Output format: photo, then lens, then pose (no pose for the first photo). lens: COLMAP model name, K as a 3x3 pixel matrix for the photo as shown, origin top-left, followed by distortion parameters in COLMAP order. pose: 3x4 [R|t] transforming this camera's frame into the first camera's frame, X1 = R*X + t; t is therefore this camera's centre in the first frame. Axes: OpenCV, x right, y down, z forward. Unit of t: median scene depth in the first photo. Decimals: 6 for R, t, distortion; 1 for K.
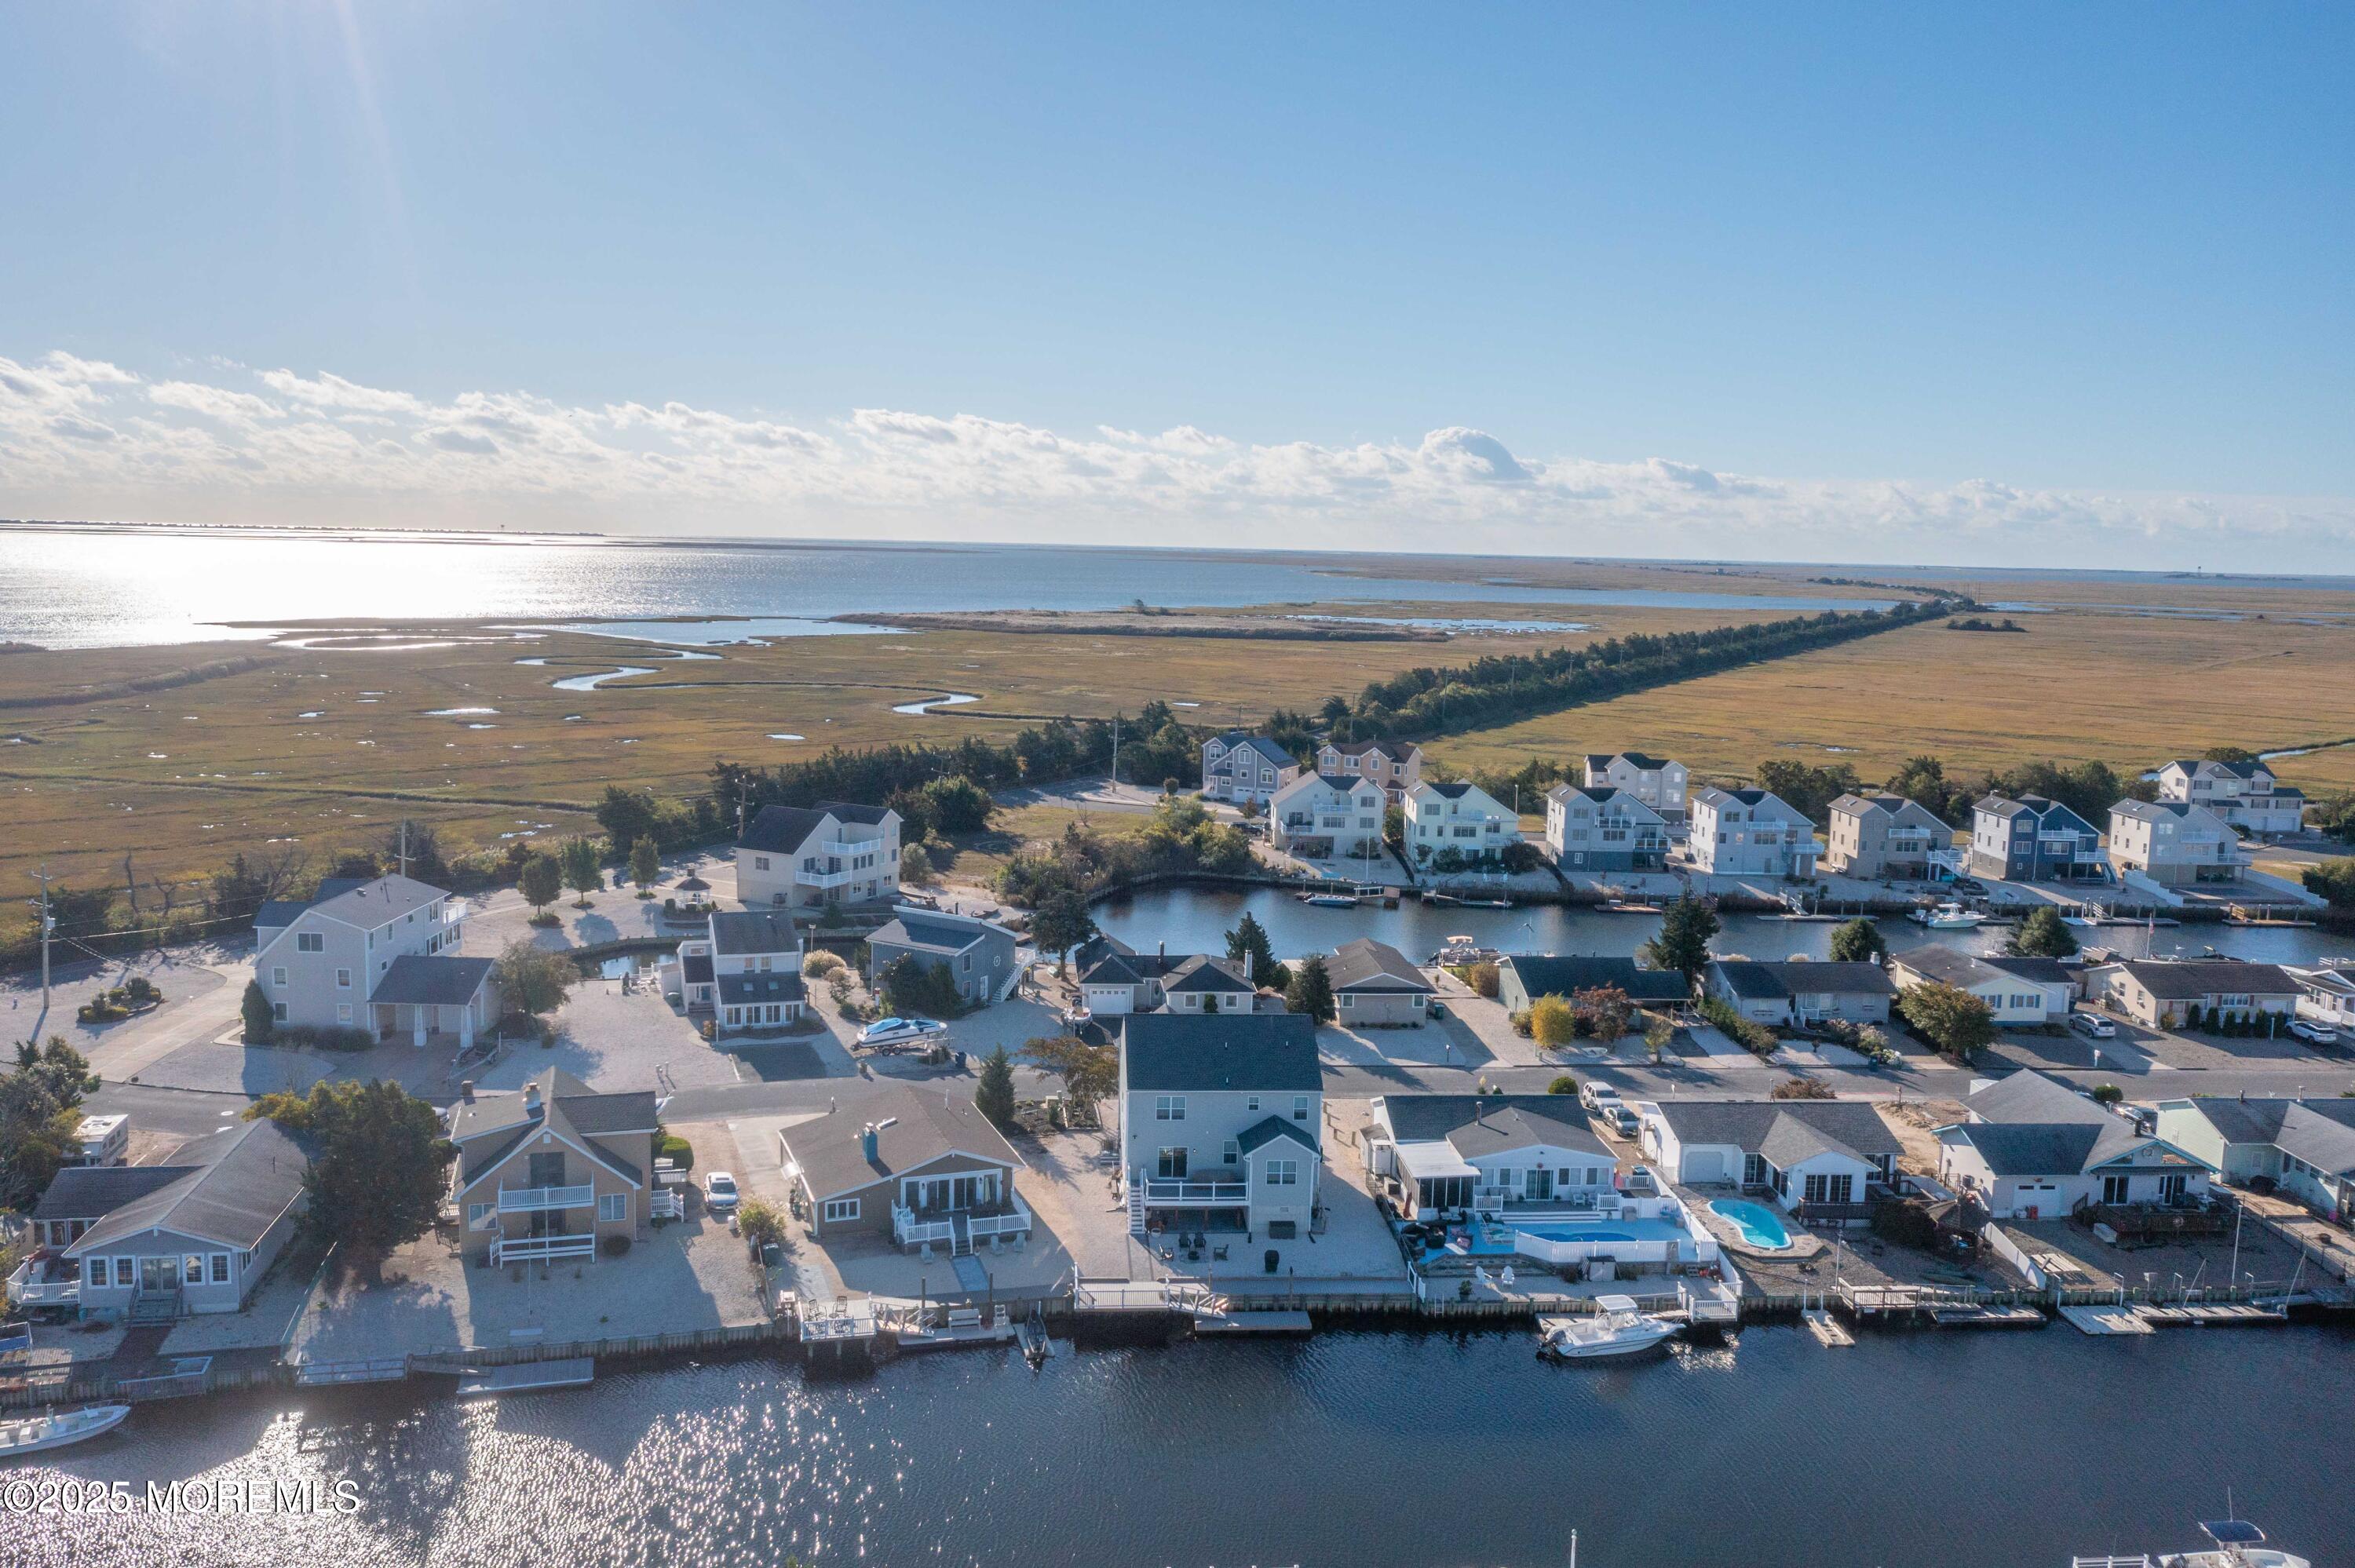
lens RADIAL K [[1872.3, 0, 1177.5], [0, 1872.3, 784.0], [0, 0, 1]] dist [-0.006644, 0.005712]
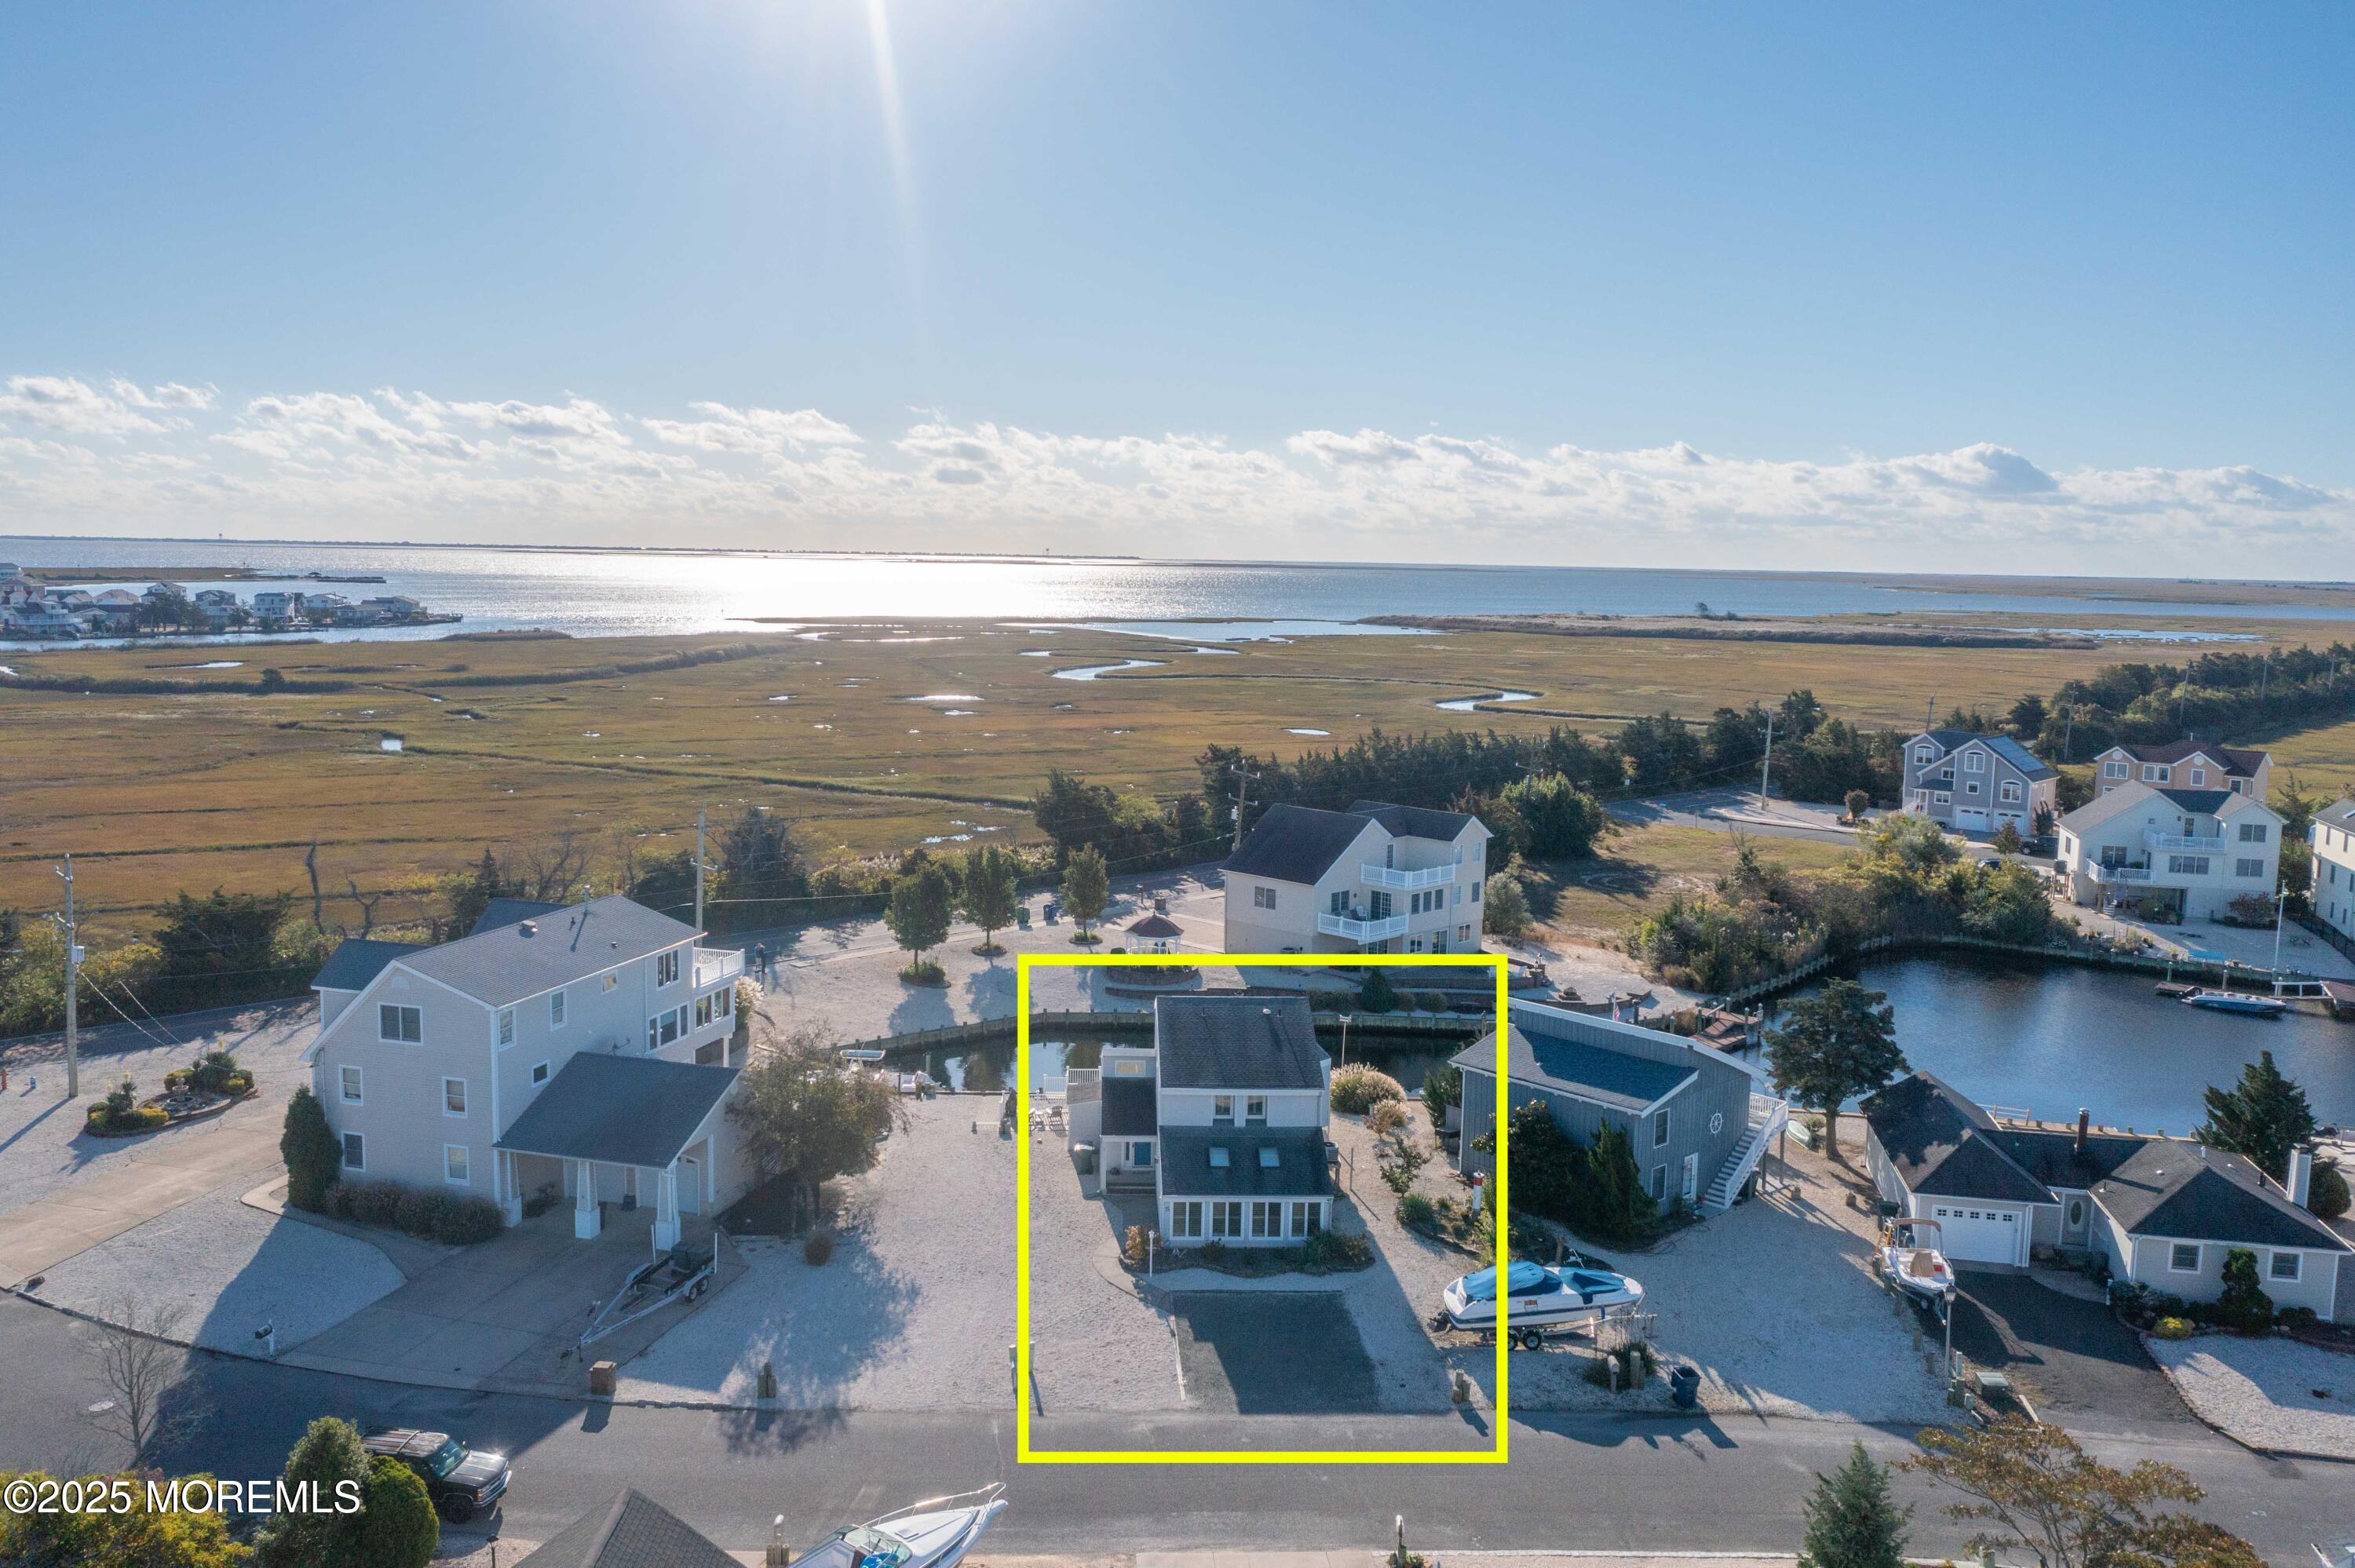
lens RADIAL K [[1869.4, 0, 1177.5], [0, 1869.4, 784.0], [0, 0, 1]] dist [-0.010443, 0.013087]
pose [[0.962124, 0.026771, -0.271294, -0.072367], [-0.030283, 0.999503, -0.008768, 0.009924], [0.270925, 0.016652, 0.962456, 0.346096]]
